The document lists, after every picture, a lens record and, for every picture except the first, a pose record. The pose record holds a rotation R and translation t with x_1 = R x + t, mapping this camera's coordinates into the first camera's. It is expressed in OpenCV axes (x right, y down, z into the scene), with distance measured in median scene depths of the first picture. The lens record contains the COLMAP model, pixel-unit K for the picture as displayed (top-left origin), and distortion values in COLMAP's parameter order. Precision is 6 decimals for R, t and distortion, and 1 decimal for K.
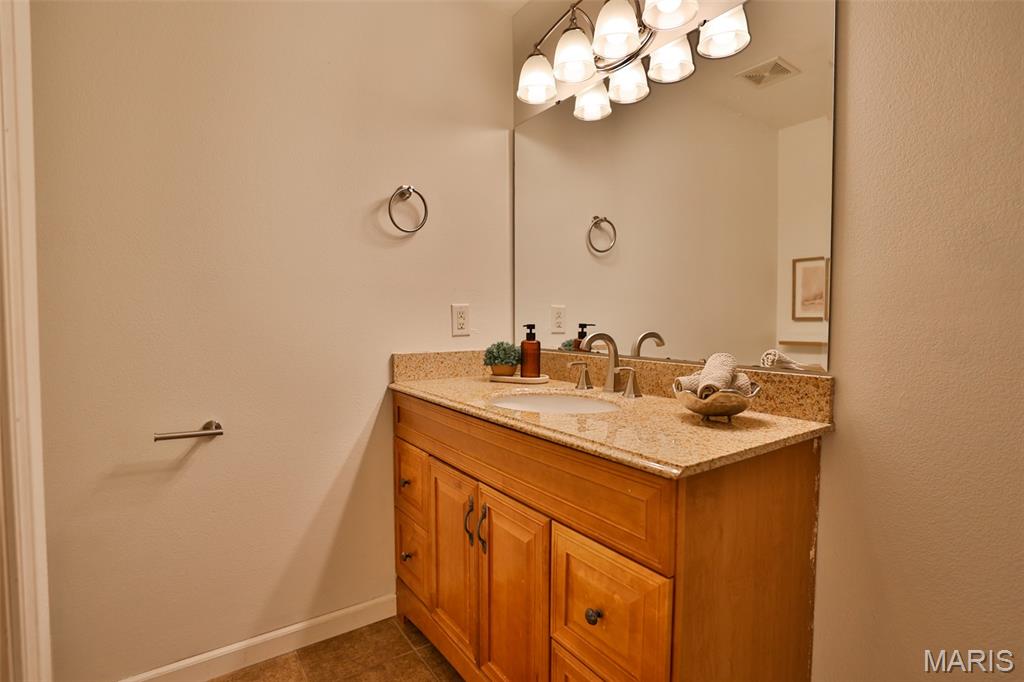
lens RADIAL K [[474.3, 0, 516.0], [0, 474.3, 339.5], [0, 0, 1]] dist [-0.046080, 0.017801]
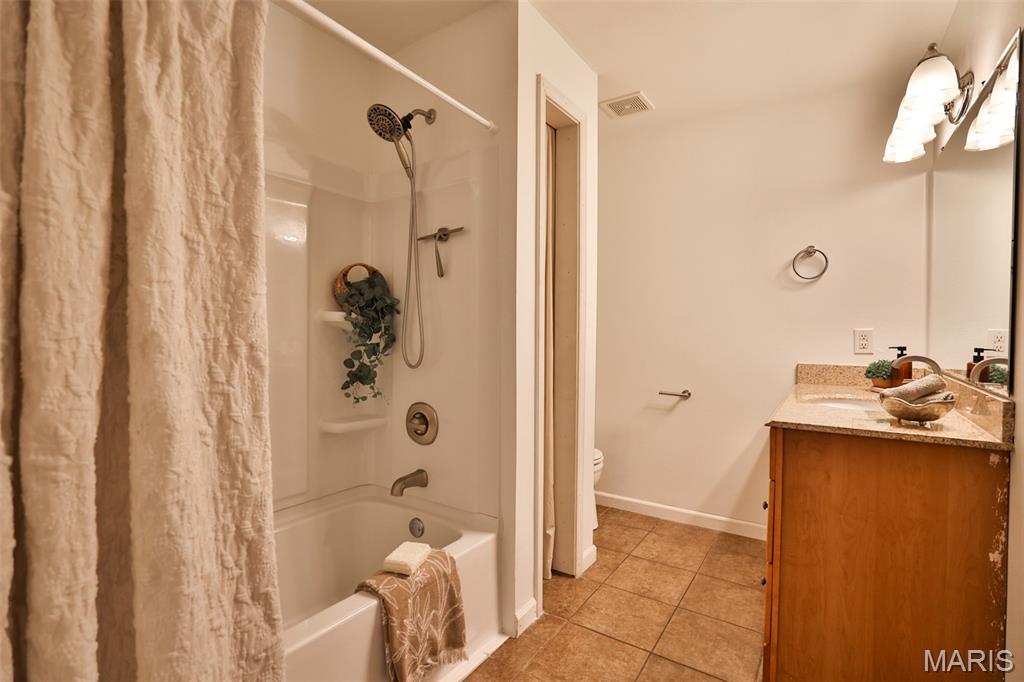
lens RADIAL K [[474.3, 0, 516.0], [0, 474.3, 339.5], [0, 0, 1]] dist [-0.046080, 0.017801]
pose [[0.345365, 0.022618, -0.938196, 0.774912], [-0.044319, 0.998987, 0.007769, -0.016132], [0.937421, 0.038897, 0.346018, -0.298864]]
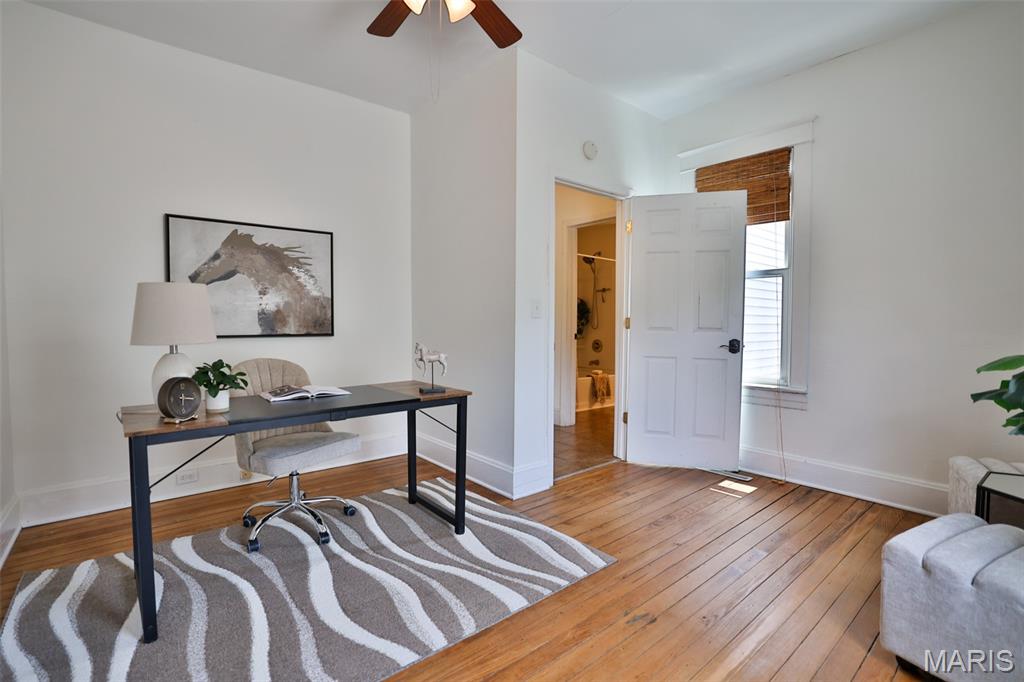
lens RADIAL K [[474.3, 0, 516.0], [0, 474.3, 339.5], [0, 0, 1]] dist [-0.046080, 0.017801]
pose [[0.082110, 0.049422, -0.995397, 6.016824], [-0.040857, 0.998097, 0.046186, 0.021980], [0.995785, 0.036876, 0.083973, -1.876458]]
